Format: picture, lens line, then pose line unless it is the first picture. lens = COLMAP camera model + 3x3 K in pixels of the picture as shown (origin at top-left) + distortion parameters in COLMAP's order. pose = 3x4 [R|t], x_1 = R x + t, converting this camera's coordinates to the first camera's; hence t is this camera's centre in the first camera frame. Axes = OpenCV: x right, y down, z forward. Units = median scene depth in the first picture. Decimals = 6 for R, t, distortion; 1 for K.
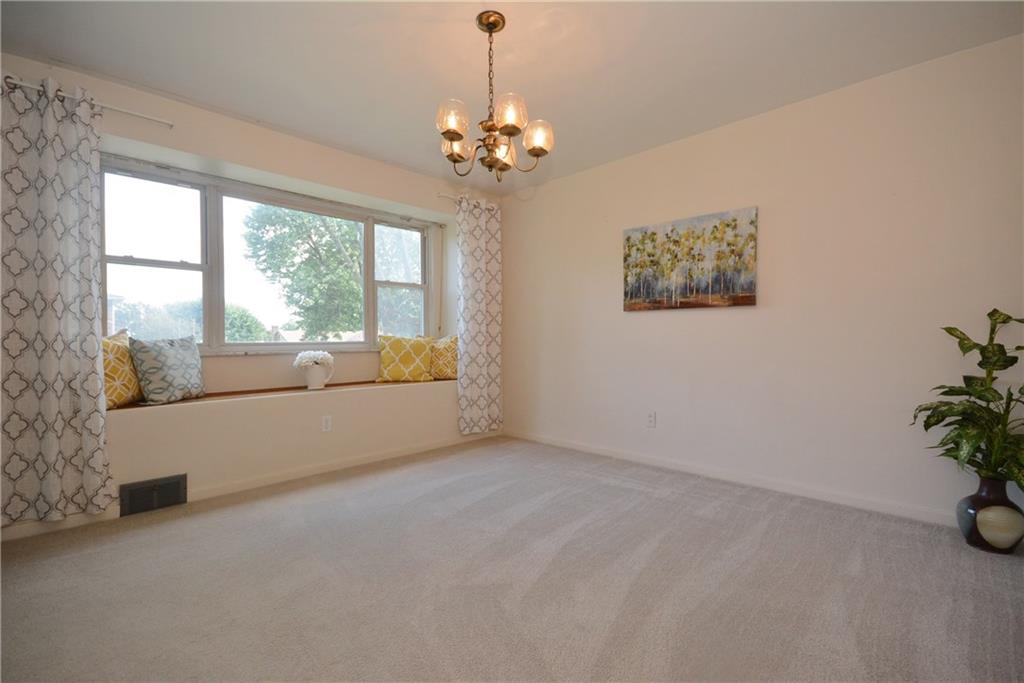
lens RADIAL K [[452.6, 0, 510.6], [0, 452.6, 338.2], [0, 0, 1]] dist [0.001995, -0.002716]
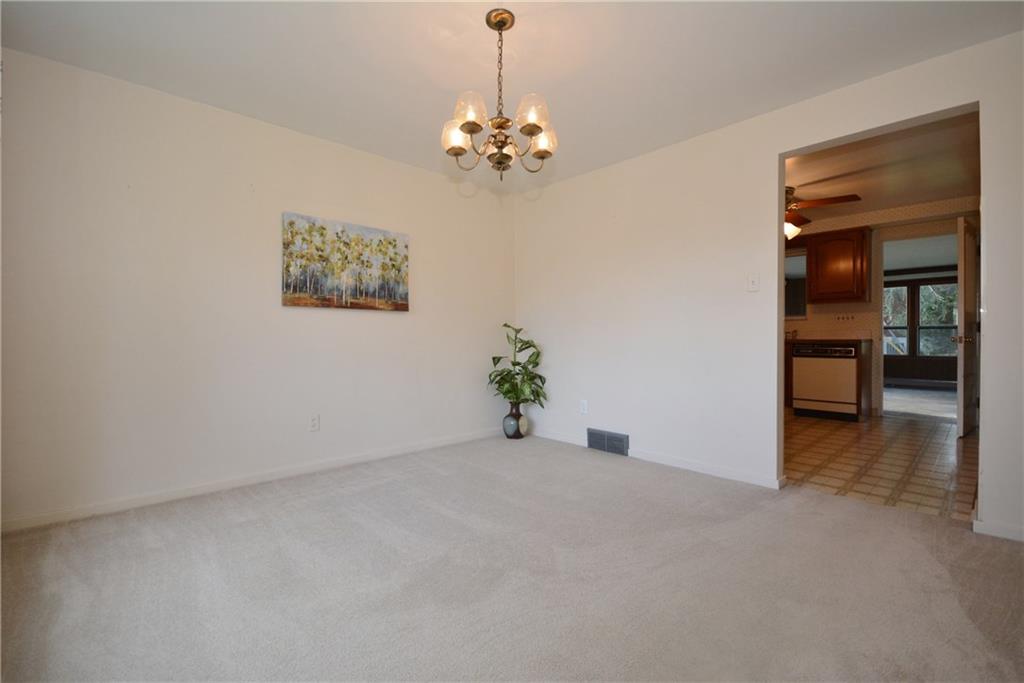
lens RADIAL K [[452.6, 0, 516.4], [0, 452.6, 340.2], [0, 0, 1]] dist [0.001995, -0.002716]
pose [[0.021914, -0.003570, 0.999753, -0.656351], [0.001898, 0.999992, 0.003529, 0.004468], [-0.999758, 0.001821, 0.021921, 0.587718]]
